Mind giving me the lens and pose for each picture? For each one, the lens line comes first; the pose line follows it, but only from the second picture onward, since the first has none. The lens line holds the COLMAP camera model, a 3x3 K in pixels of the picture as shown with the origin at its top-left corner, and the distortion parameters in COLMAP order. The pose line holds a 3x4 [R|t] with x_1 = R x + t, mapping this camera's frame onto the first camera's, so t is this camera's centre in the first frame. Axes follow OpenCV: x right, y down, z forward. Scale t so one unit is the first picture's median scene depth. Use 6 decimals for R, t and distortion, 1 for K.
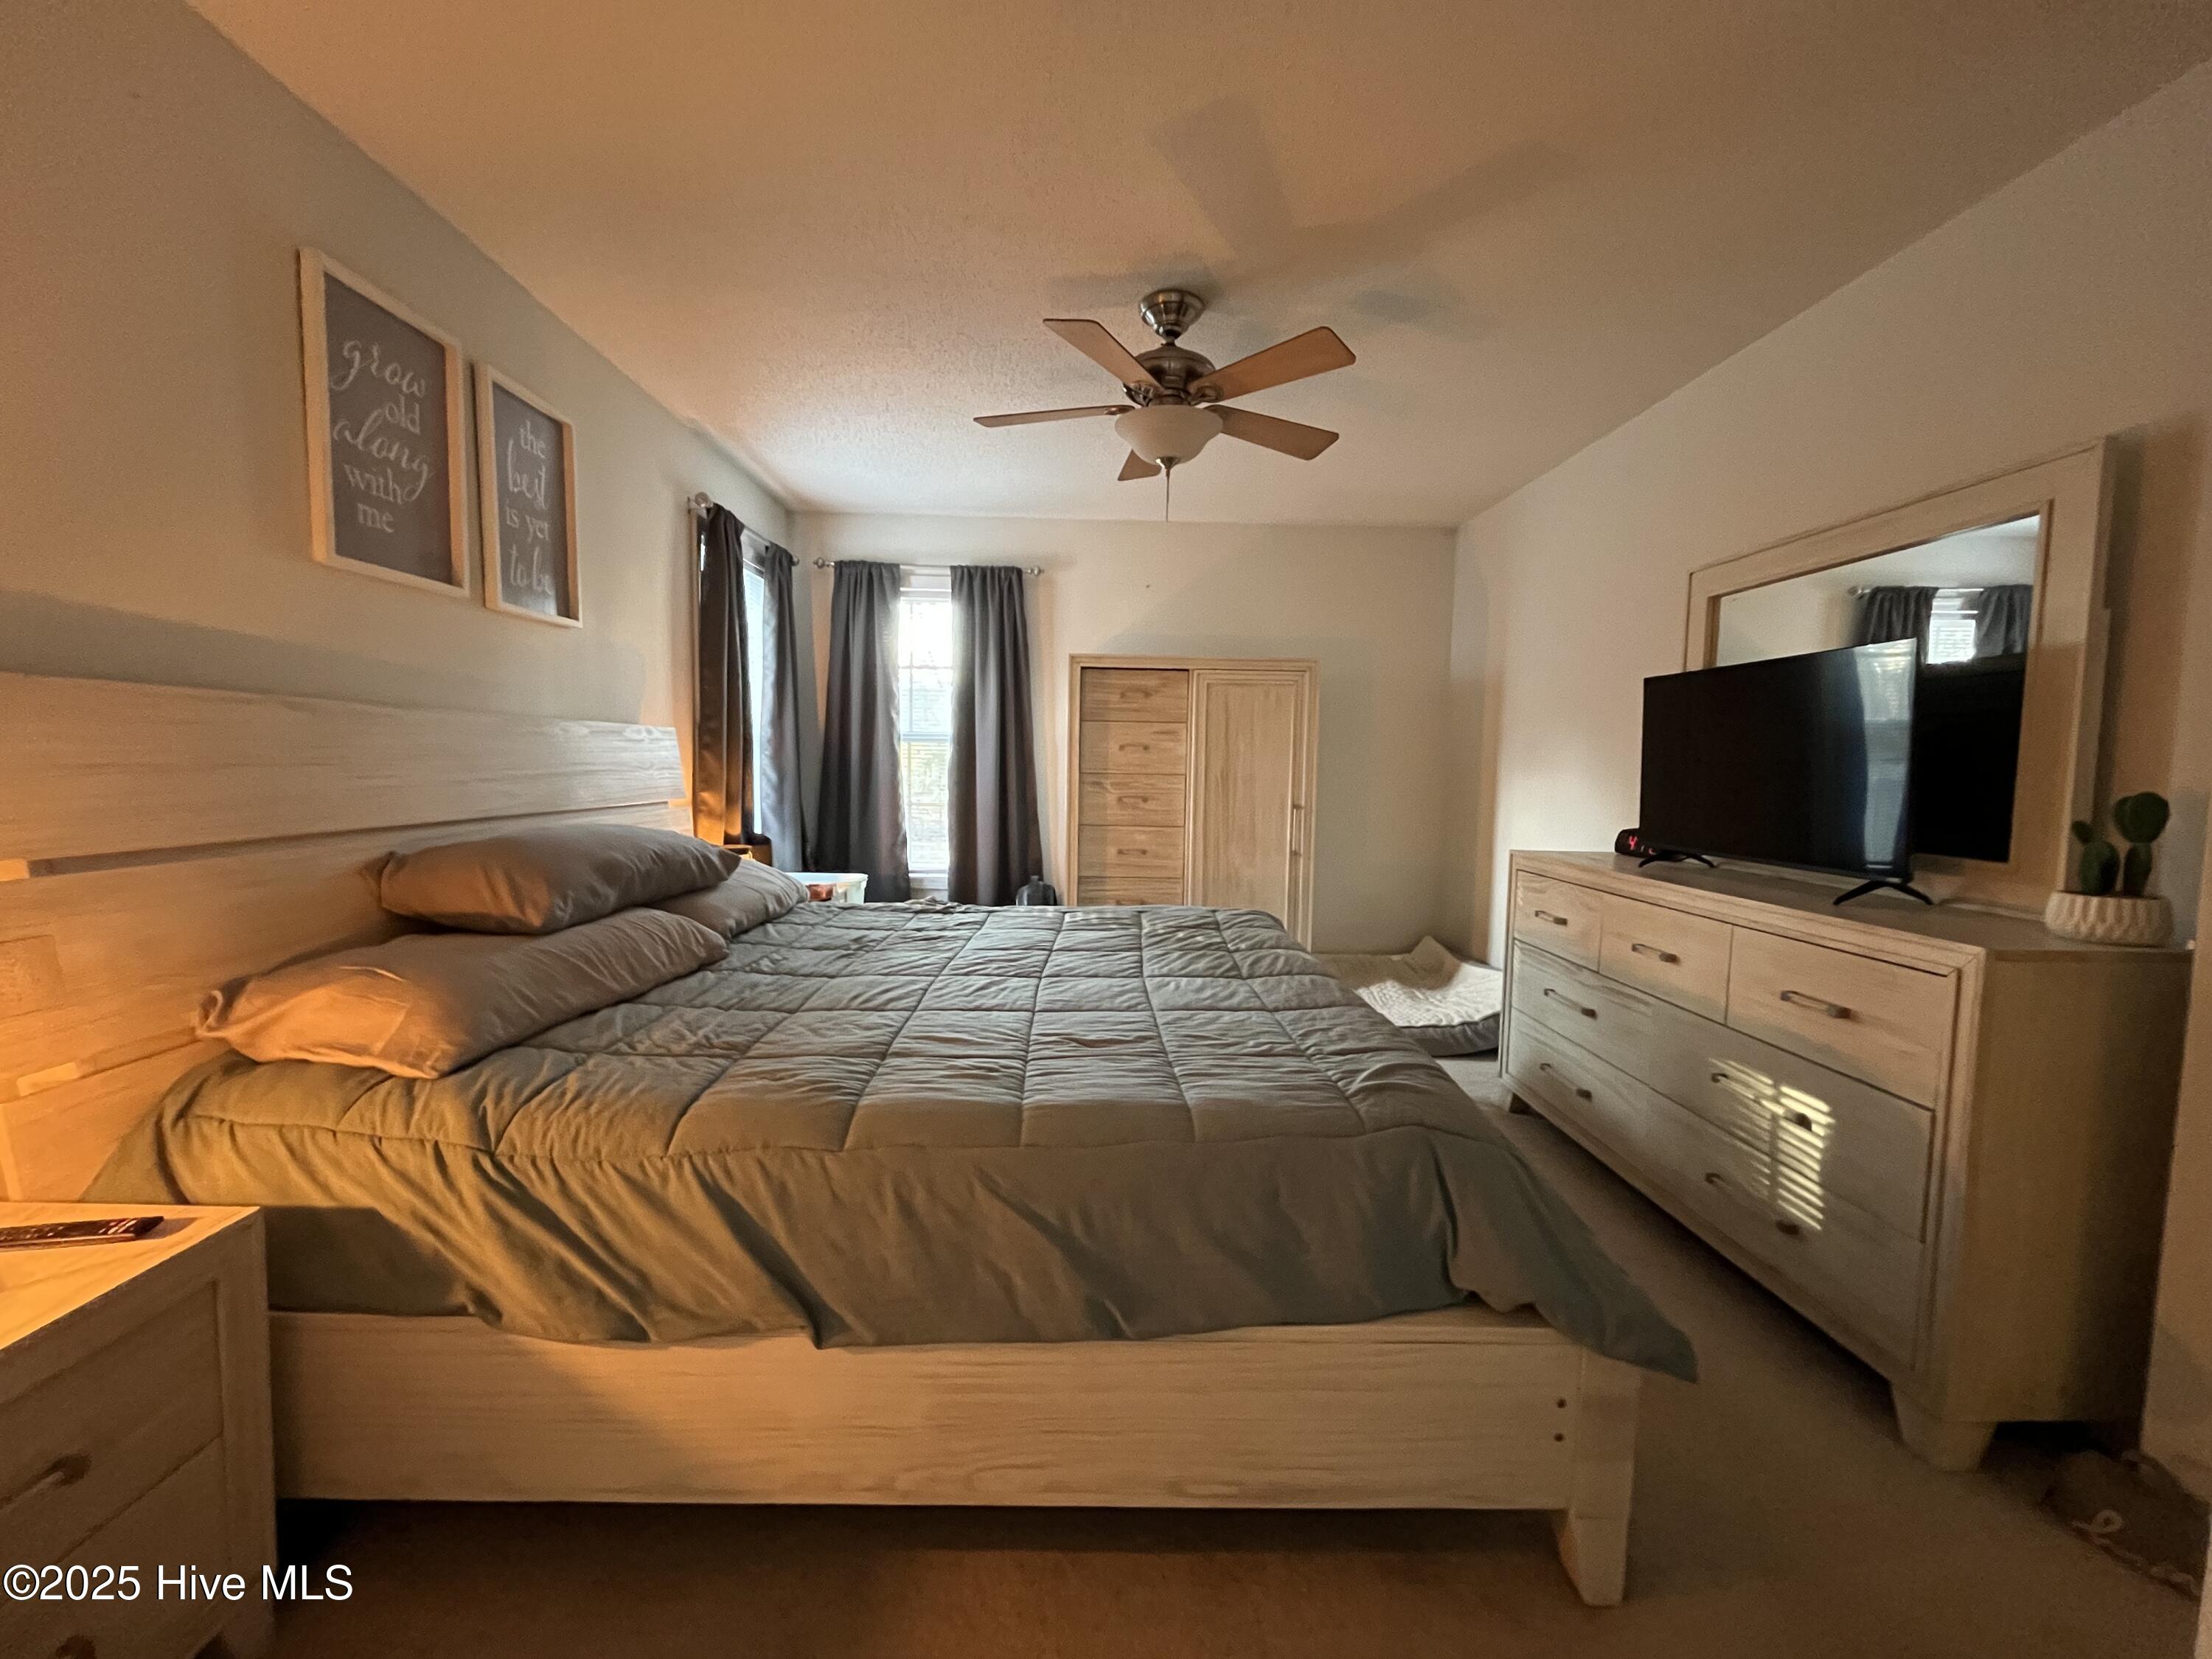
lens RADIAL K [[890.7, 0, 1098.4], [0, 890.7, 828.3], [0, 0, 1]] dist [-0.003453, 0.000341]
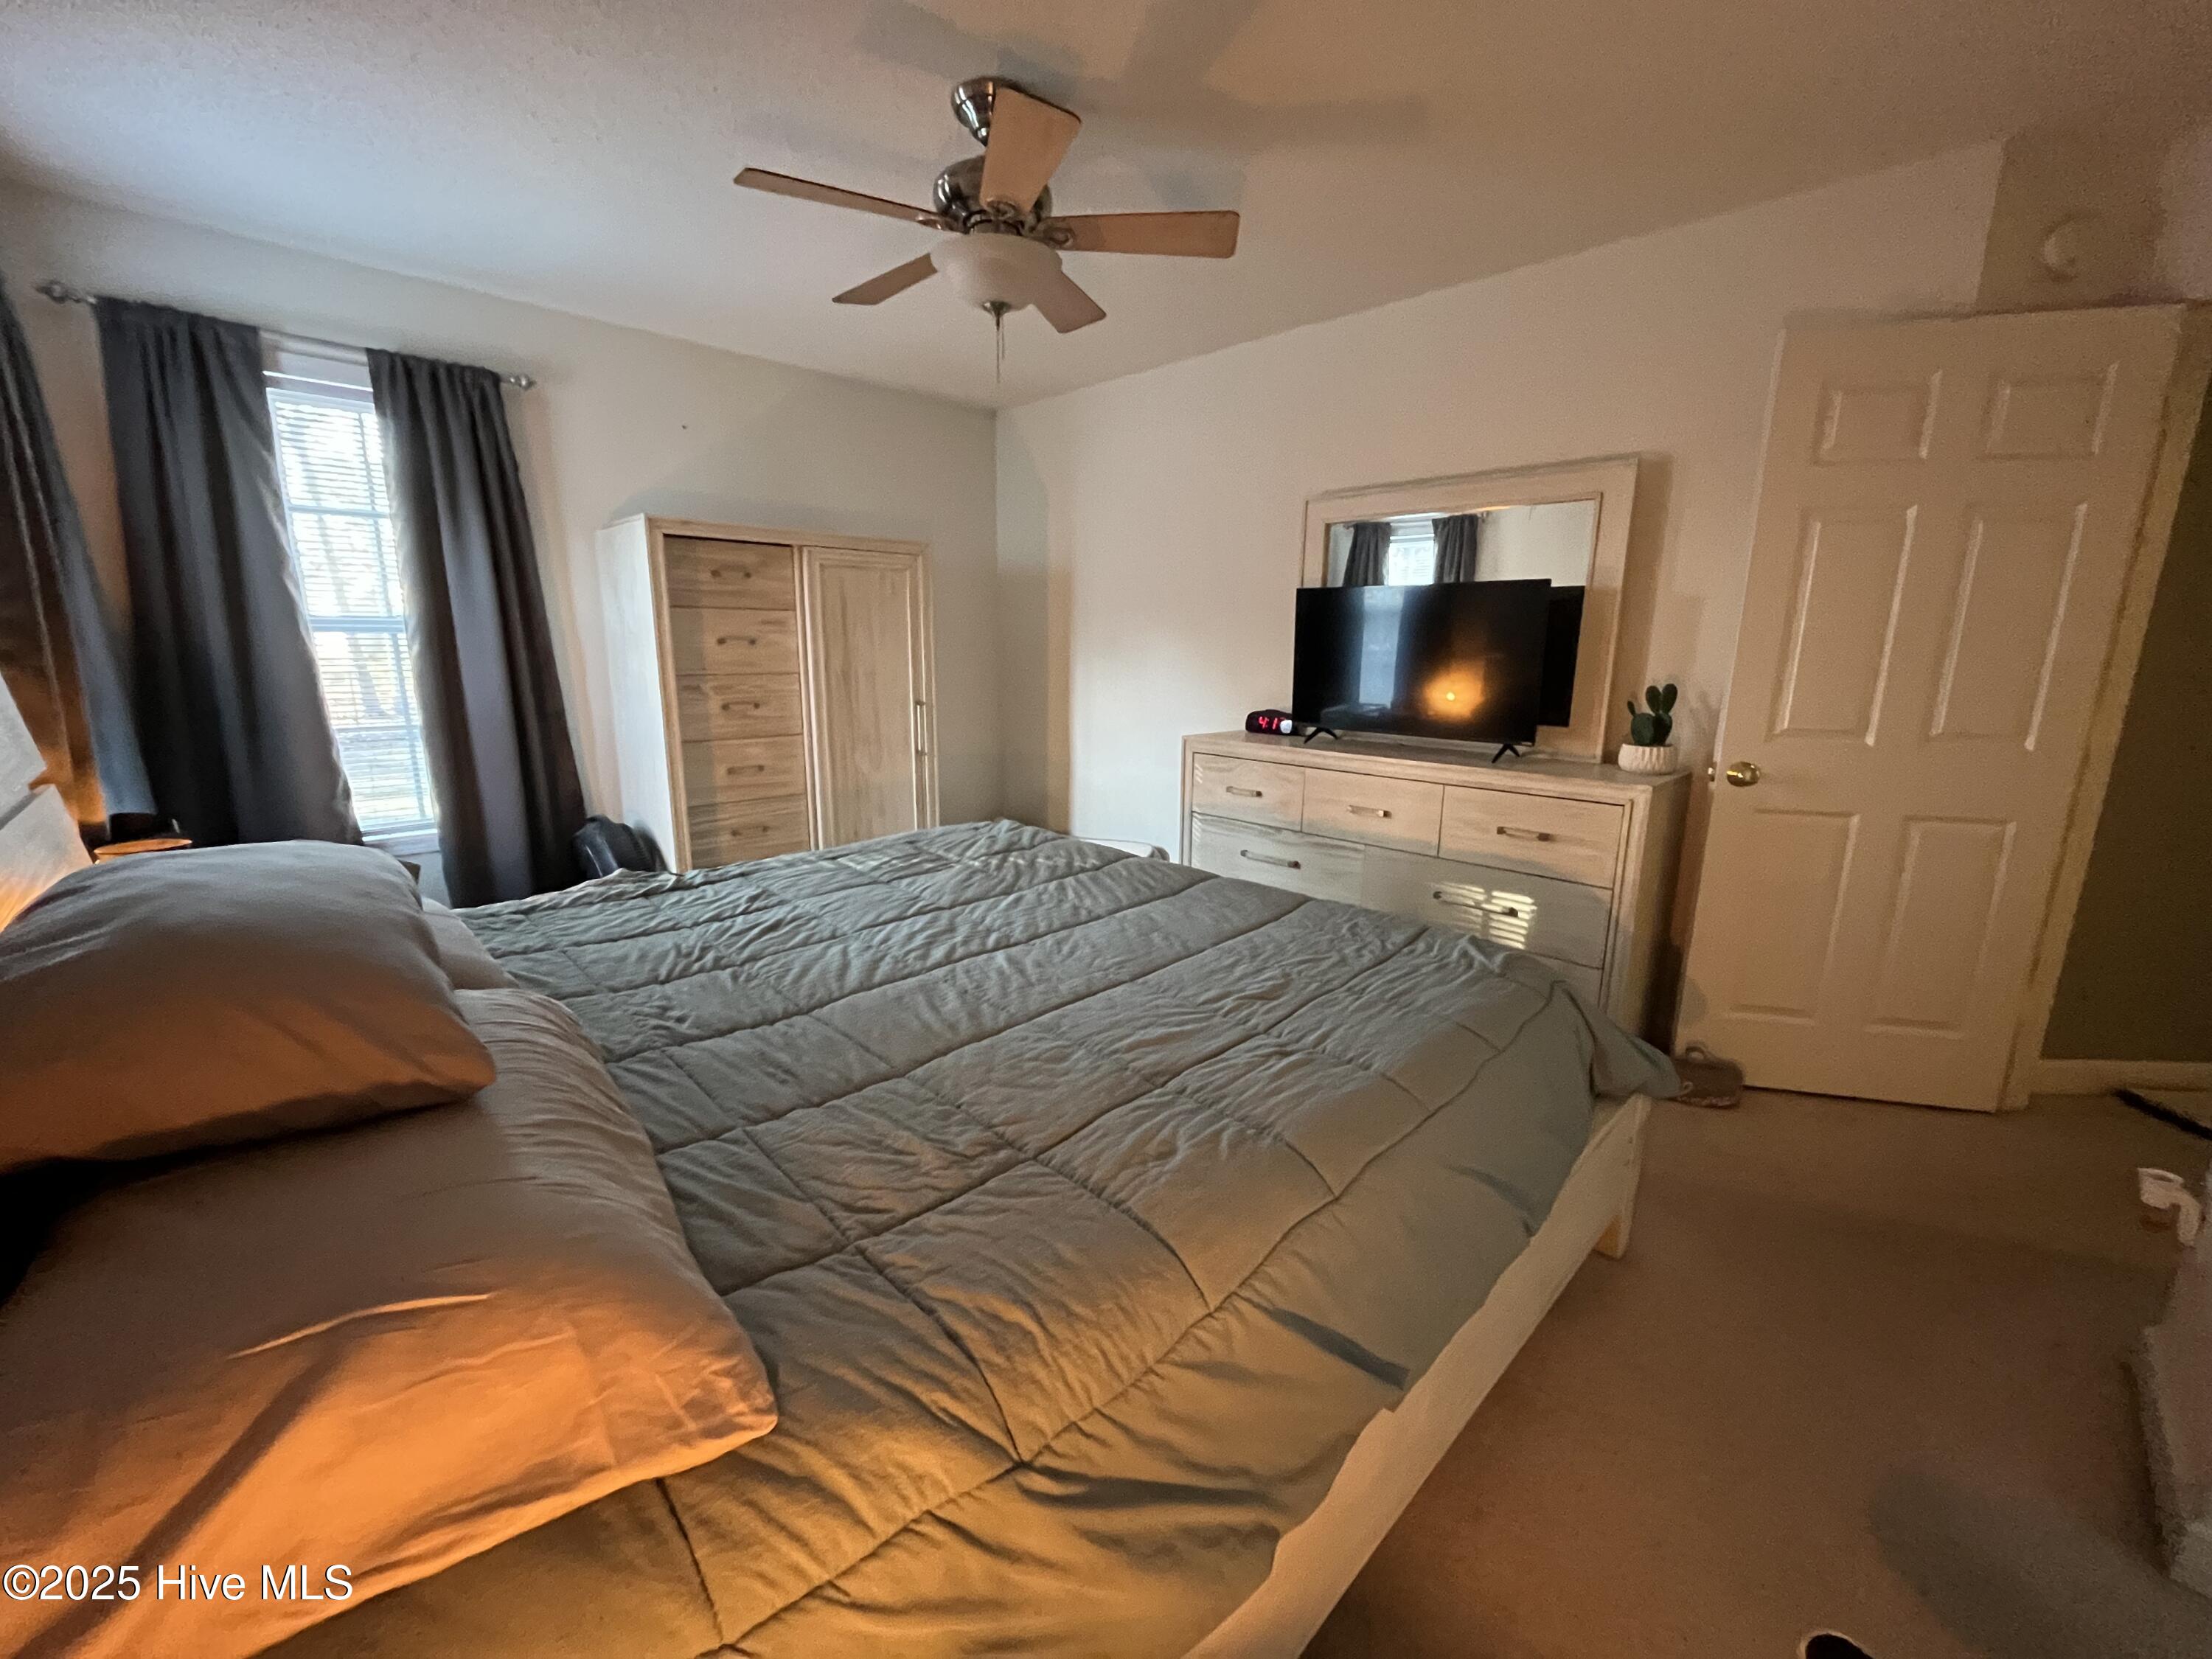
lens RADIAL K [[890.7, 0, 1098.4], [0, 890.7, 828.3], [0, 0, 1]] dist [-0.003453, 0.000341]
pose [[0.723972, -0.153225, 0.672597, -0.478850], [0.054282, 0.984650, 0.165886, -0.064845], [-0.687690, -0.083587, 0.721176, 0.289125]]
